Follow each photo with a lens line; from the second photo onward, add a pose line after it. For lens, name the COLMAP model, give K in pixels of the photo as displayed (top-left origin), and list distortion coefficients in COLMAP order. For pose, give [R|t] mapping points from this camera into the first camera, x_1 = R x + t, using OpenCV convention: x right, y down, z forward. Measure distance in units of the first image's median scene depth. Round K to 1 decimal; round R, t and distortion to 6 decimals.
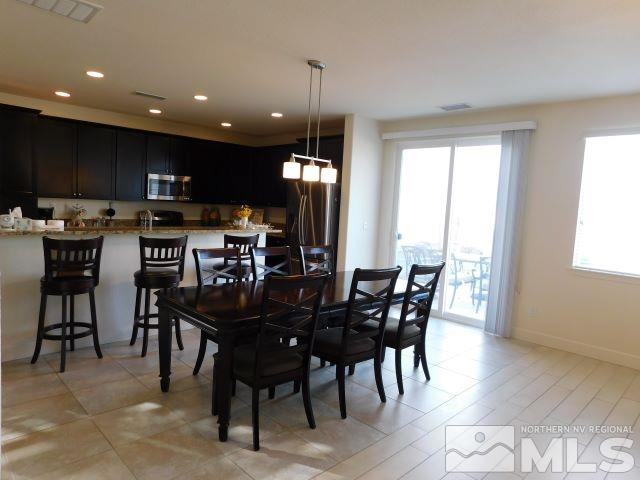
lens RADIAL K [[433.4, 0, 319.7], [0, 433.4, 243.7], [0, 0, 1]] dist [-0.027267, 0.005992]
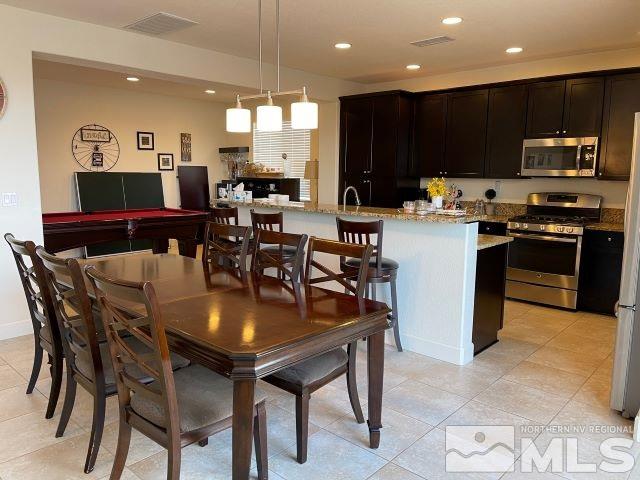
lens RADIAL K [[499.8, 0, 319.8], [0, 499.8, 243.3], [0, 0, 1]] dist [0.026422, -0.017685]
pose [[0.109828, 0.089294, -0.989932, 0.526278], [-0.088348, 0.992891, 0.079759, -0.034728], [0.990016, 0.078699, 0.116936, 0.729496]]
